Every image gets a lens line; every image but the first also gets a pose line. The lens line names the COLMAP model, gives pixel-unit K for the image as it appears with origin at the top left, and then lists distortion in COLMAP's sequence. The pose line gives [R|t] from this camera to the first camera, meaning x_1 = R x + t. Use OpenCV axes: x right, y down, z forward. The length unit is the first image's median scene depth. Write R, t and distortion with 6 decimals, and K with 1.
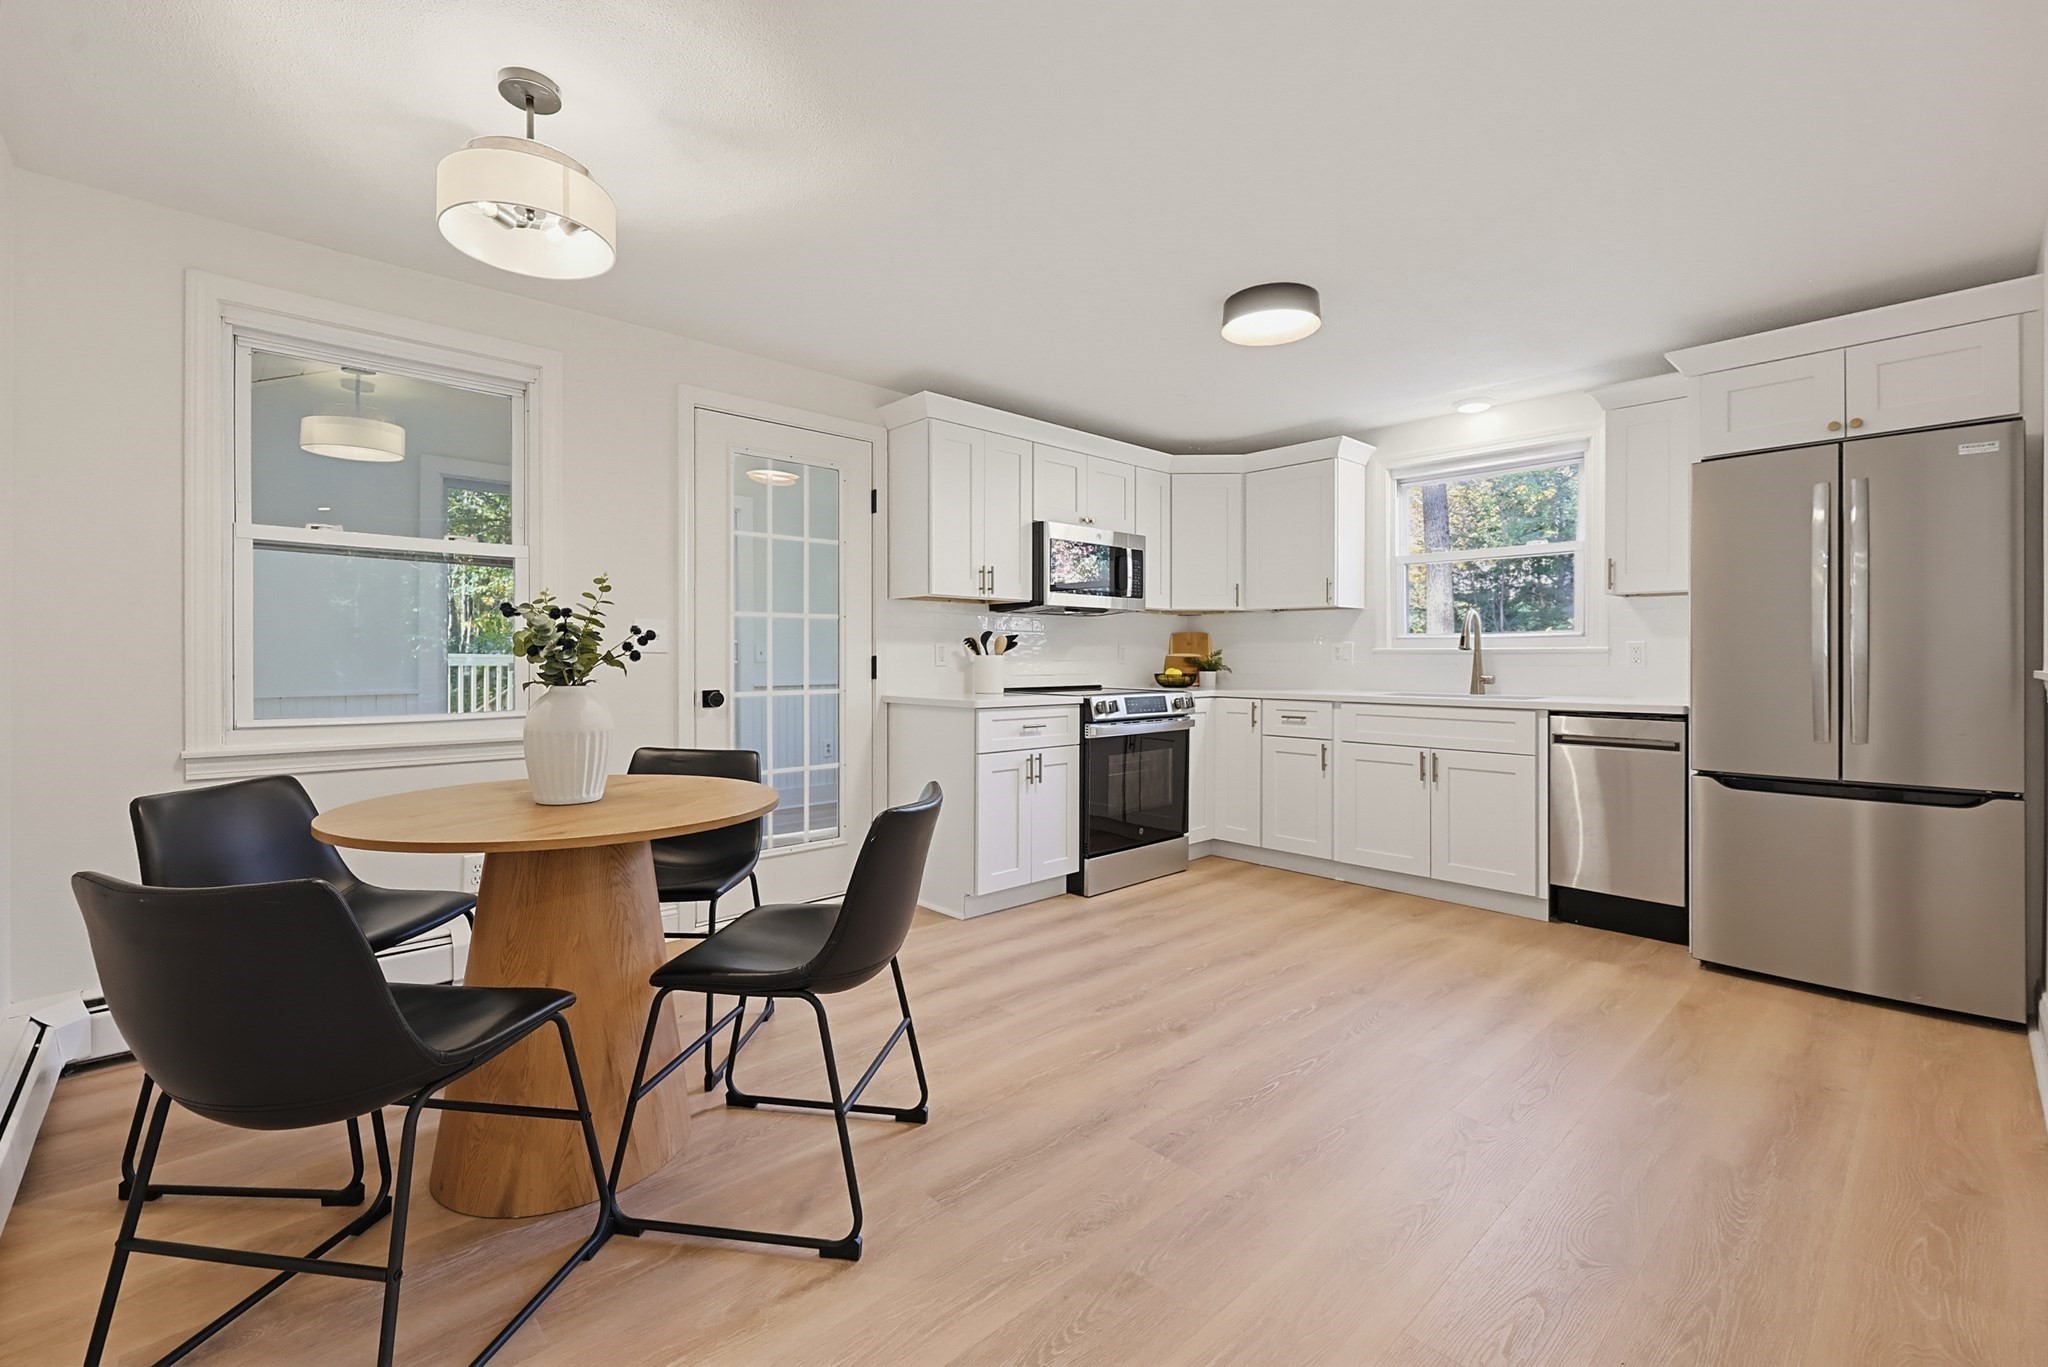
lens RADIAL K [[885.8, 0, 1017.2], [0, 885.8, 653.9], [0, 0, 1]] dist [0.002389, 0.000211]
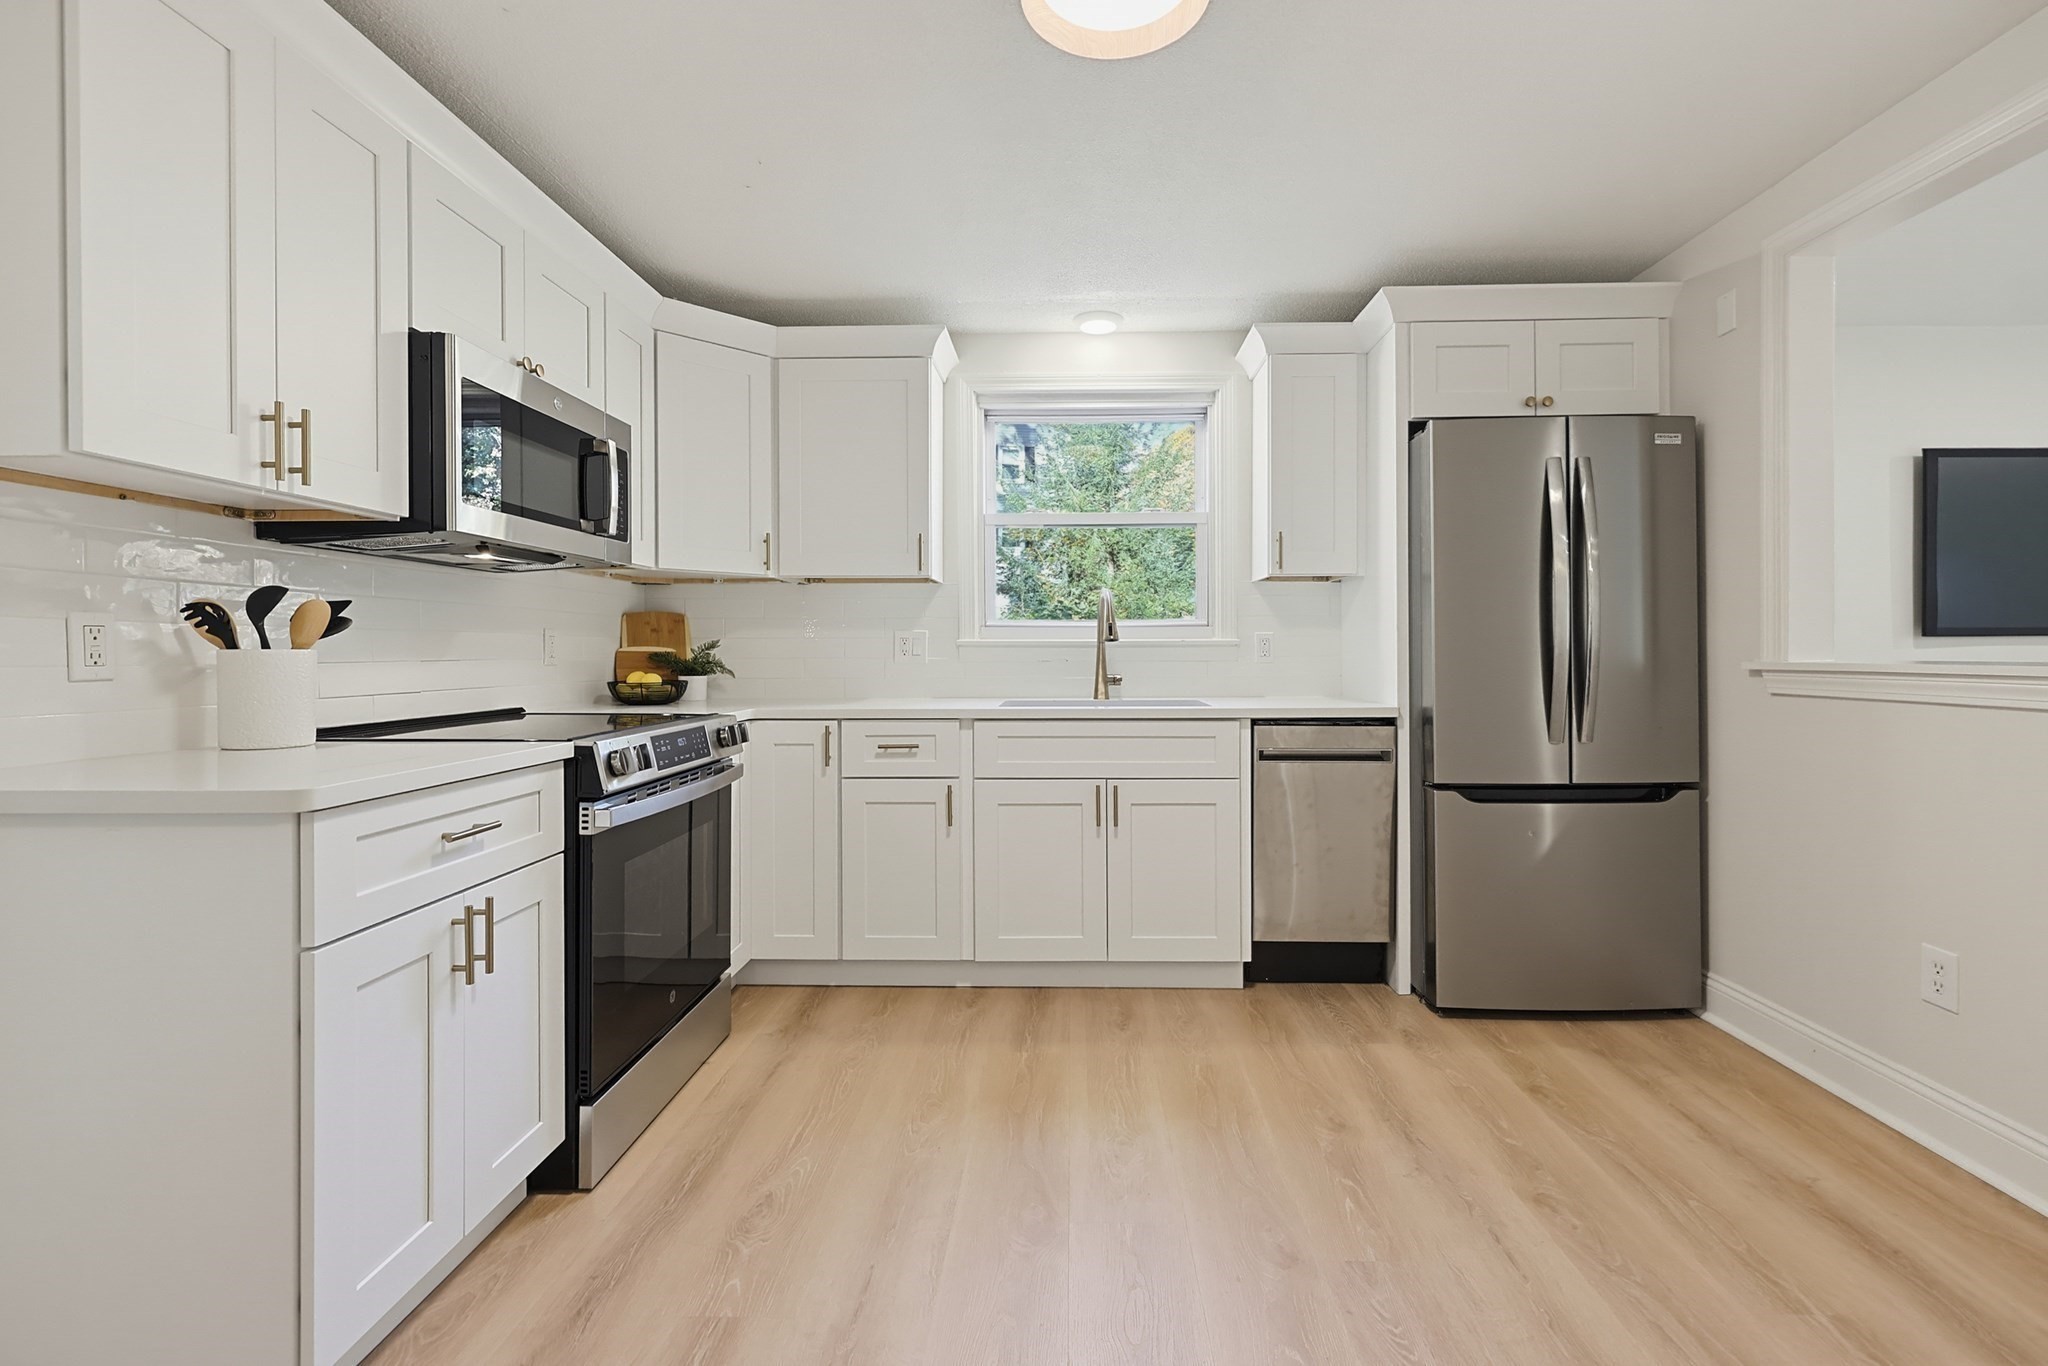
lens RADIAL K [[885.8, 0, 1017.2], [0, 885.8, 653.4], [0, 0, 1]] dist [0.002389, 0.000211]
pose [[0.695488, -0.004003, 0.718527, -0.089489], [0.001185, 0.999990, 0.004424, 0.002193], [-0.718537, -0.002225, 0.695485, 0.529635]]
